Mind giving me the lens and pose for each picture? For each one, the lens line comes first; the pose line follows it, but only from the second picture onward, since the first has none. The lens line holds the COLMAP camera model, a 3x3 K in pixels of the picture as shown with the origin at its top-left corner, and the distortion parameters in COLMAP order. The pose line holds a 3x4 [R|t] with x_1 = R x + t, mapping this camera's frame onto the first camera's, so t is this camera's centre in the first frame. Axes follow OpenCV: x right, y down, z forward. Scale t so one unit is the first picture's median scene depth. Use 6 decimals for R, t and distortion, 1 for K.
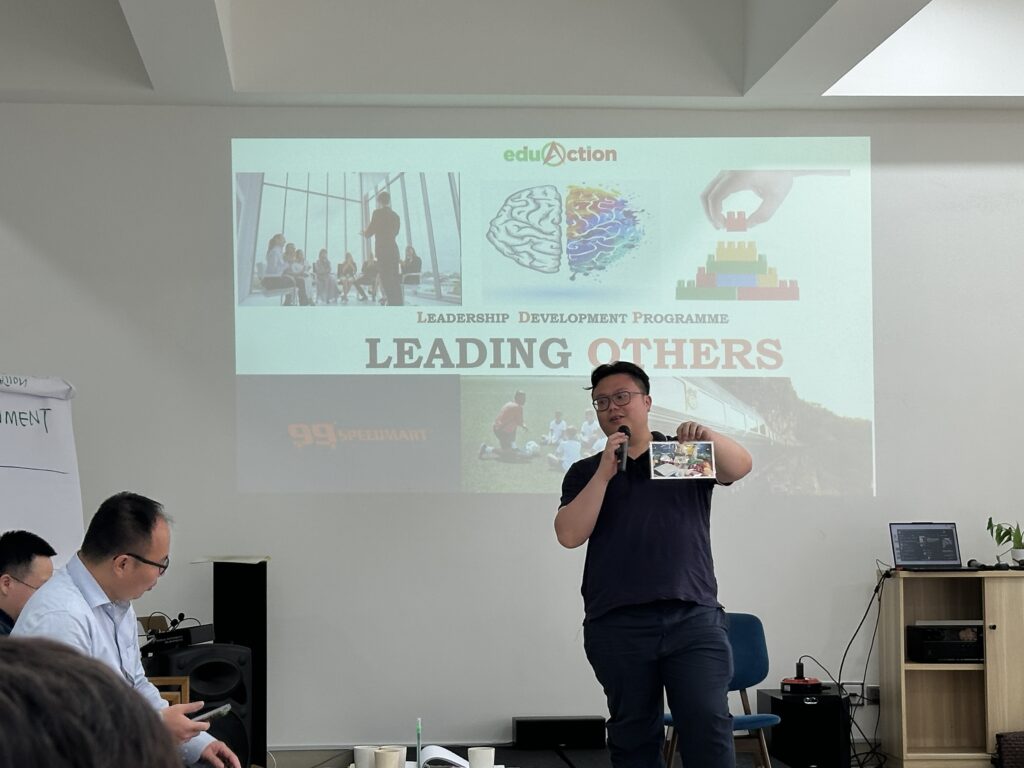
lens RADIAL K [[2298.0, 0, 512.3], [0, 2298.0, 384.0], [0, 0, 1]] dist [0.072121, 0.000000]
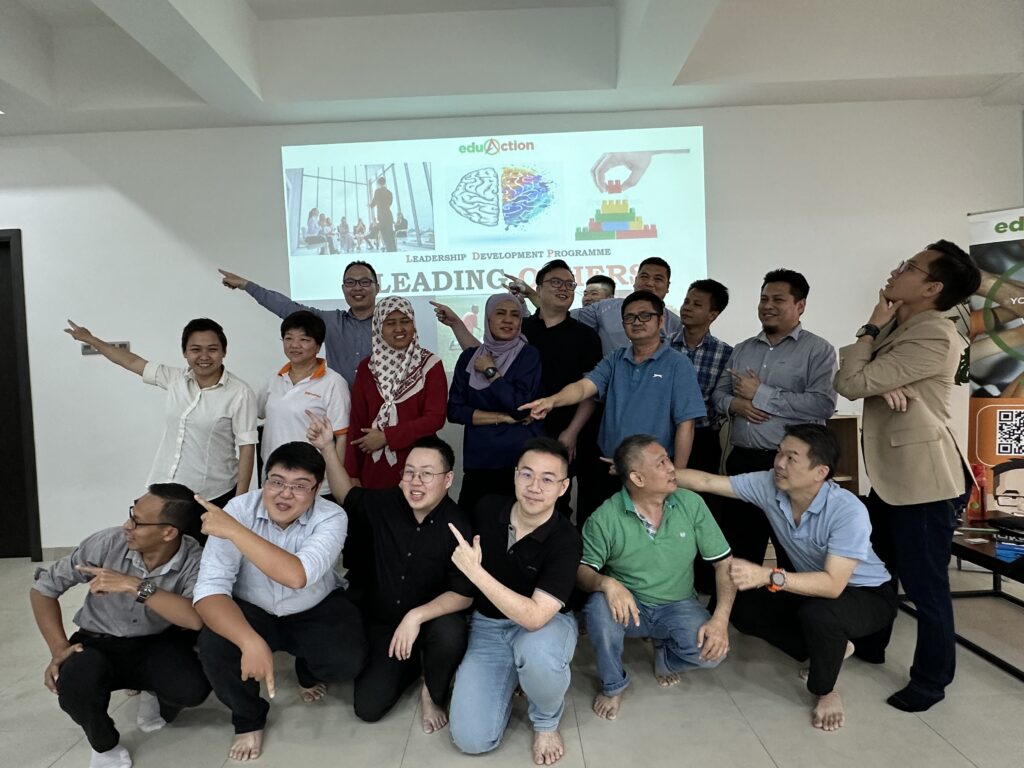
lens RADIAL K [[597.0, 0, 511.2], [0, 597.0, 386.3], [0, 0, 1]] dist [-0.000783, -0.000120]
pose [[0.997253, -0.032490, 0.066567, -0.000715], [0.028381, 0.997687, 0.061771, 0.033550], [-0.068420, -0.059712, 0.995868, 0.595812]]
